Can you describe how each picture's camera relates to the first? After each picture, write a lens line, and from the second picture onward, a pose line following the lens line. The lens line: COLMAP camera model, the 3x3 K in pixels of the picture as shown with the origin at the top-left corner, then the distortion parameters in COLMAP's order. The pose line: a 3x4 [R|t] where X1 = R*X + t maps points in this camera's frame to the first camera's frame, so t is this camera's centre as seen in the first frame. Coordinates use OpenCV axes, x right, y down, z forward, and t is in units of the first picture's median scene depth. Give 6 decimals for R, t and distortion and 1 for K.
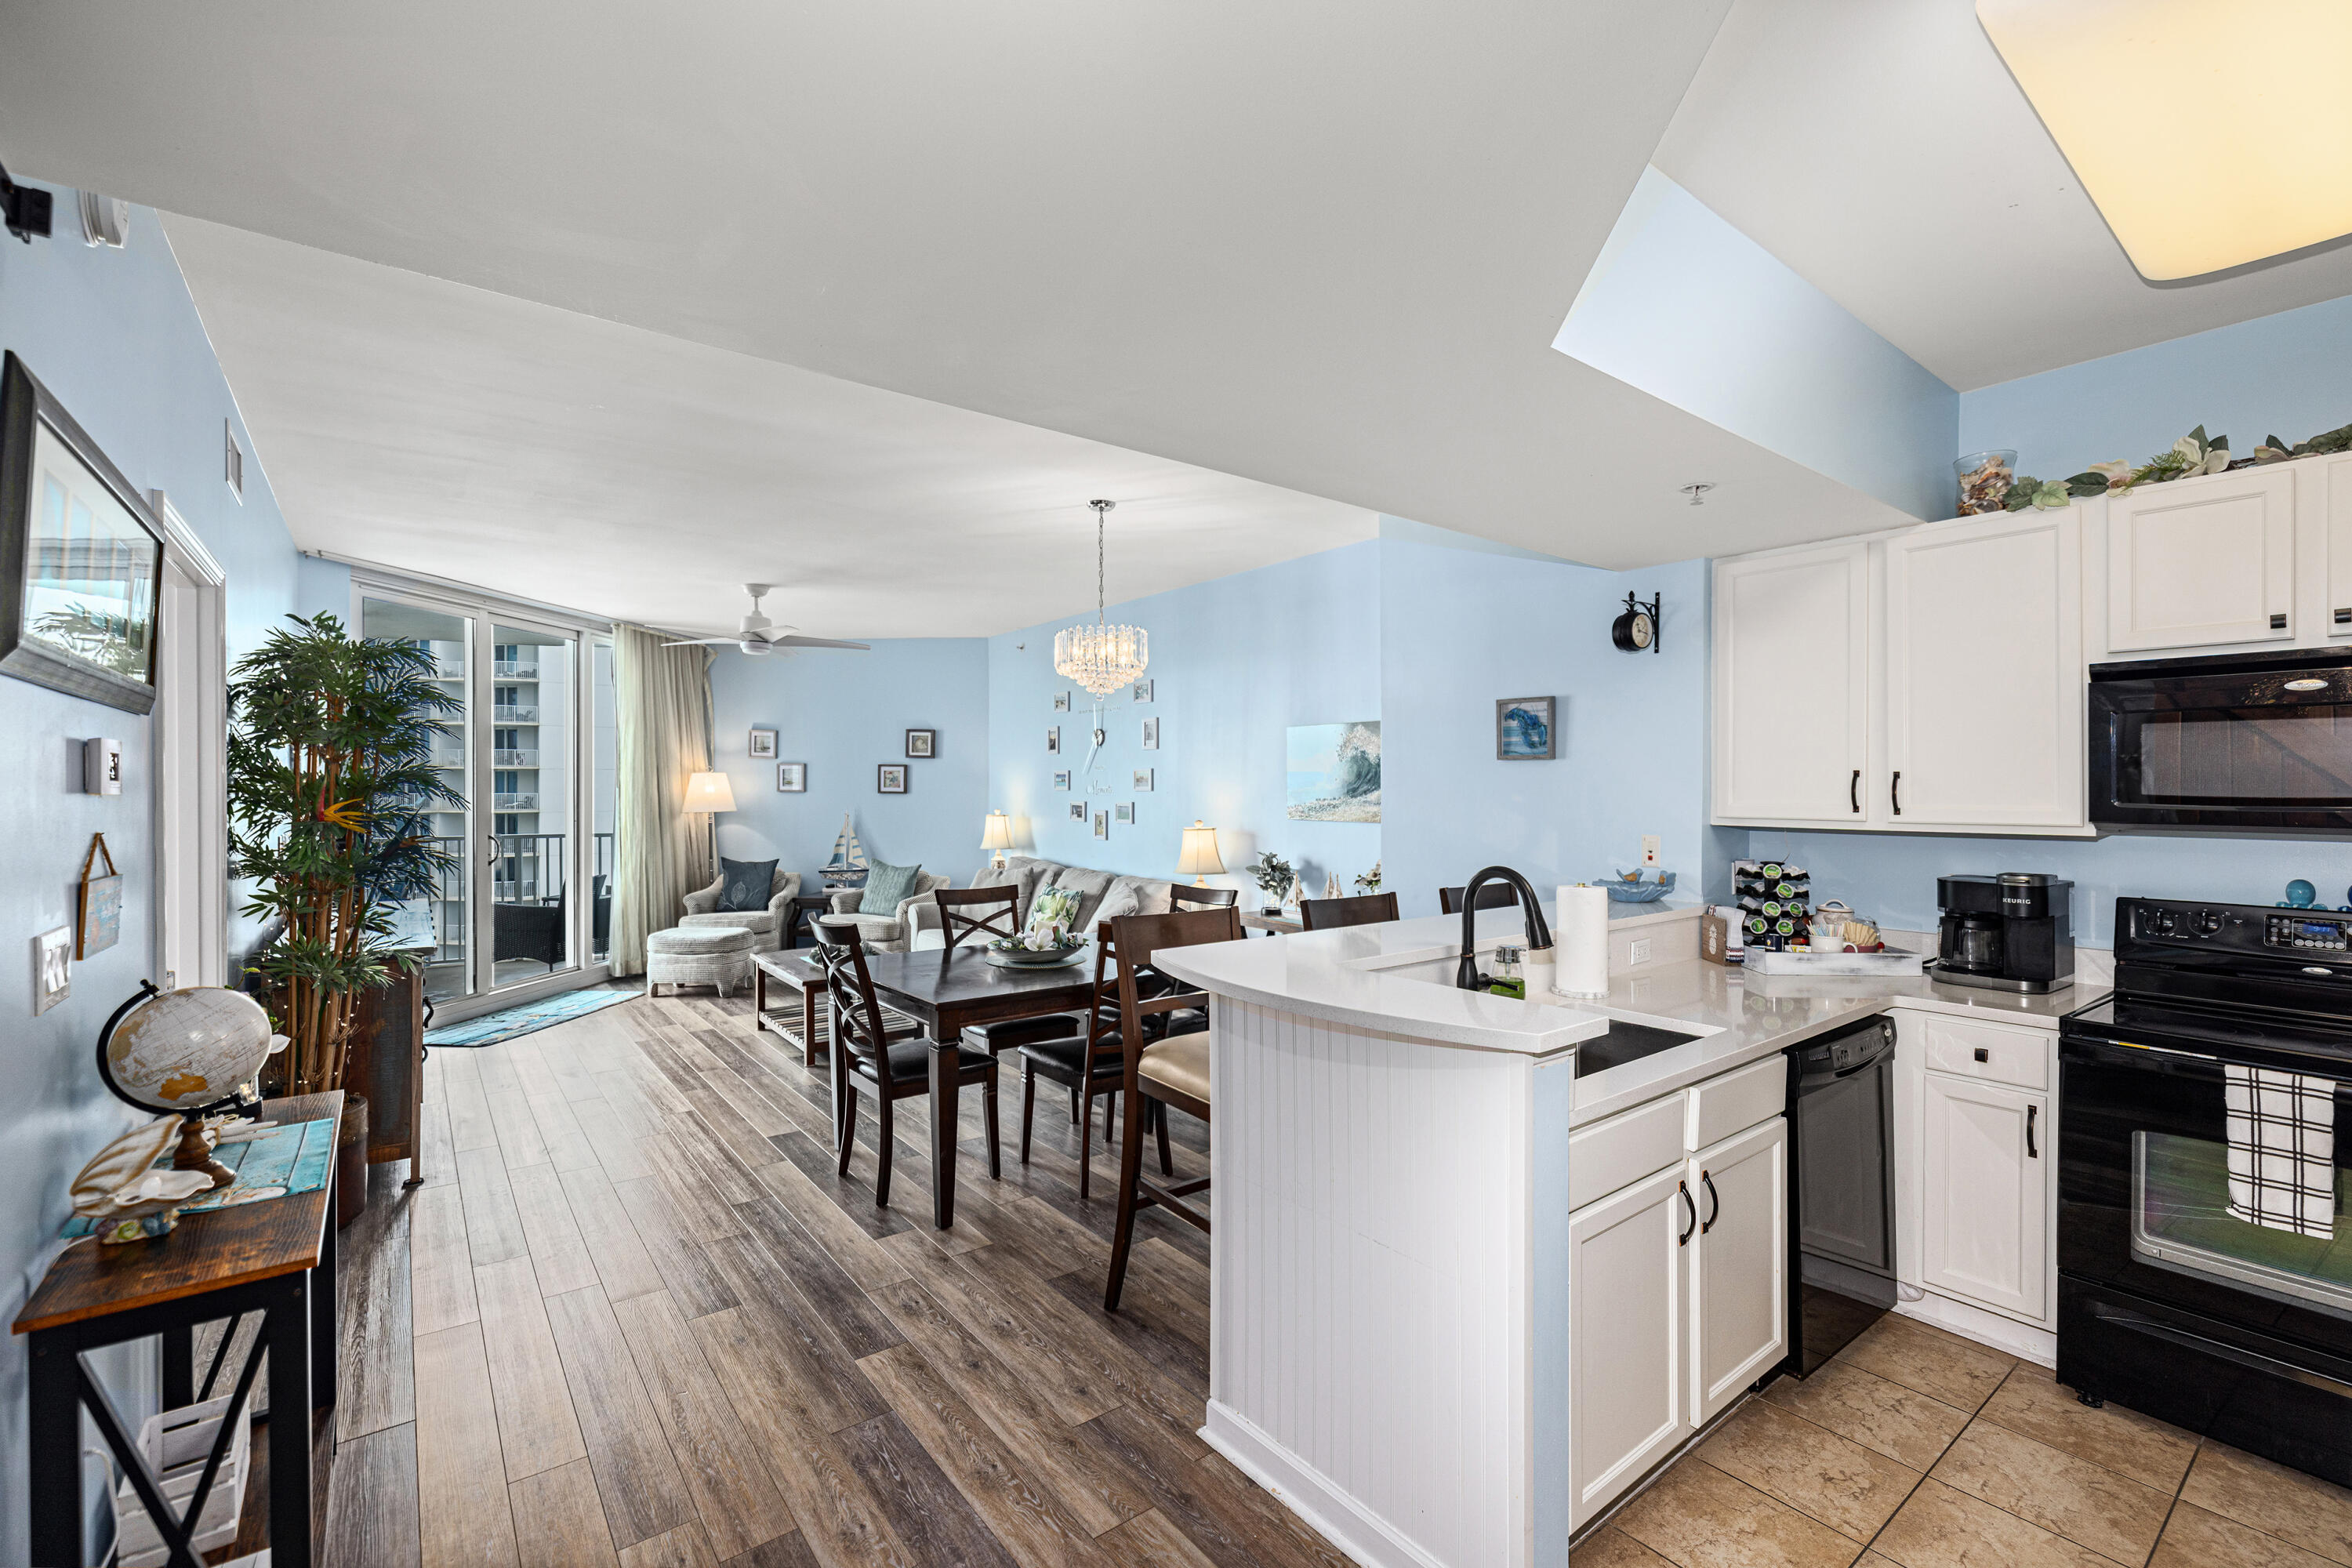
lens RADIAL K [[999.3, 0, 1174.3], [0, 999.3, 791.2], [0, 0, 1]] dist [-0.004419, 0.001720]
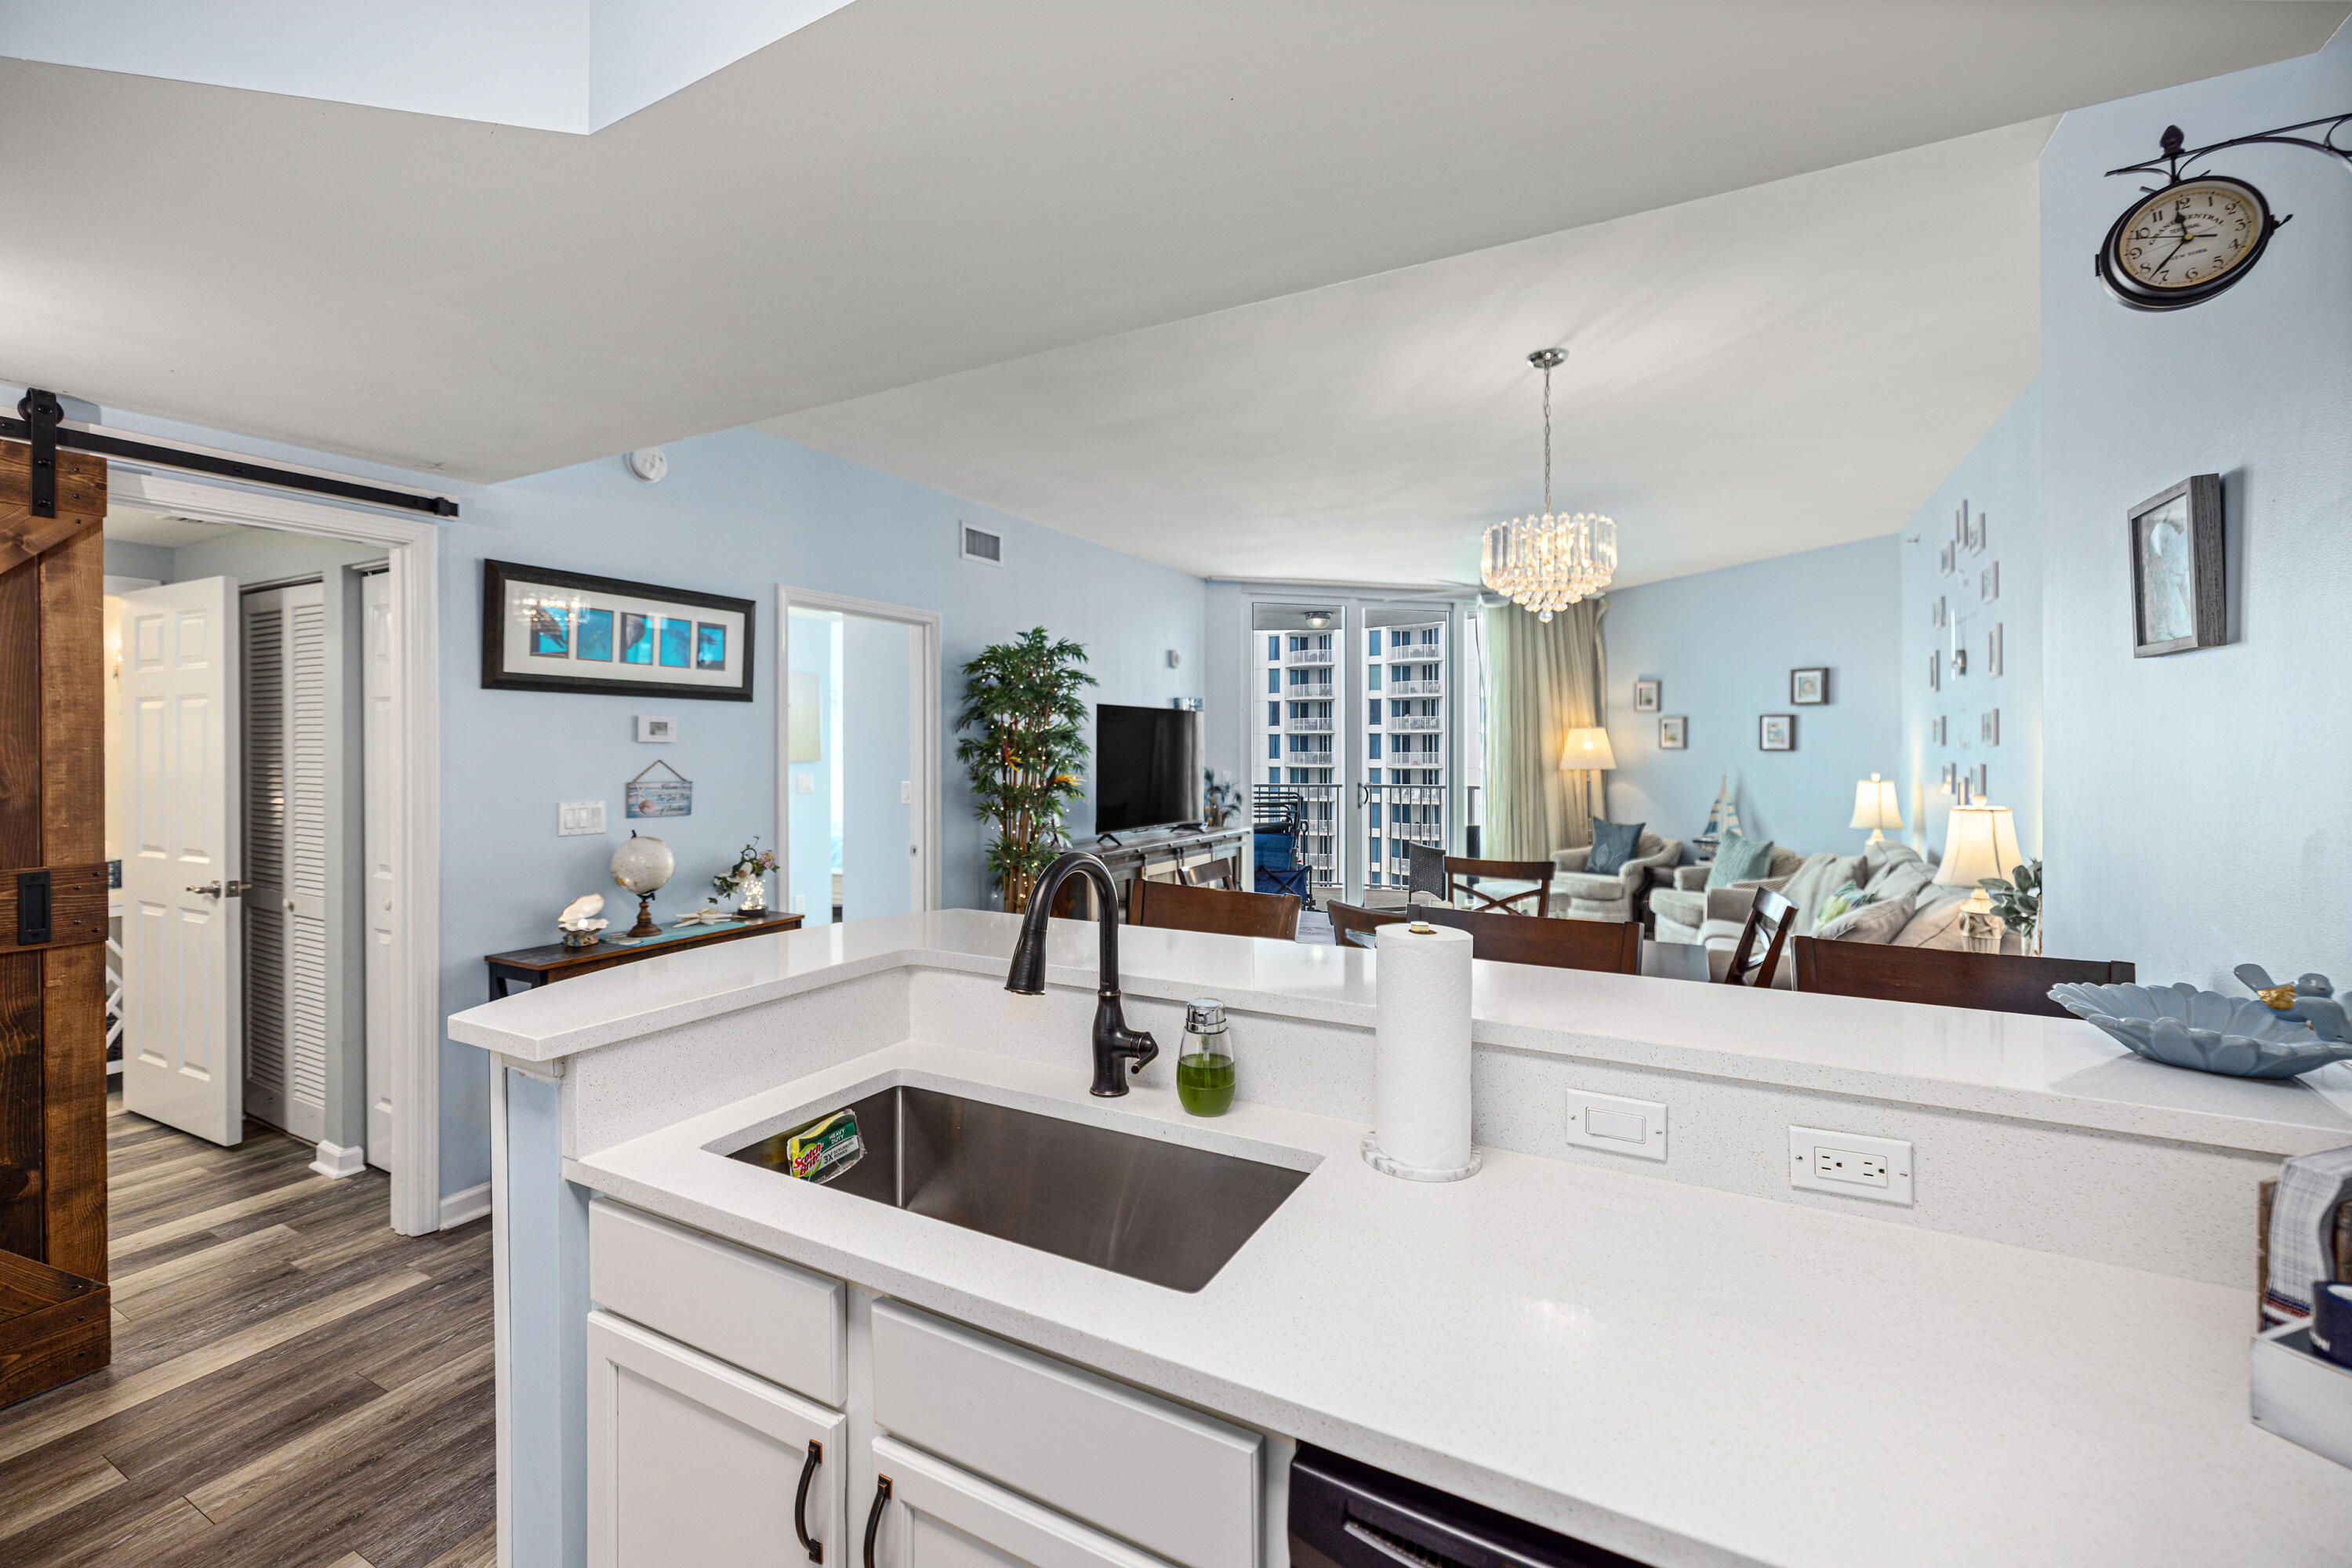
lens RADIAL K [[999.3, 0, 1153.3], [0, 999.3, 761.2], [0, 0, 1]] dist [-0.004419, 0.001720]
pose [[0.394404, 0.011351, -0.918867, 0.331417], [-0.003084, 0.999934, 0.011029, 0.004267], [0.918932, -0.001516, 0.394413, 0.293329]]
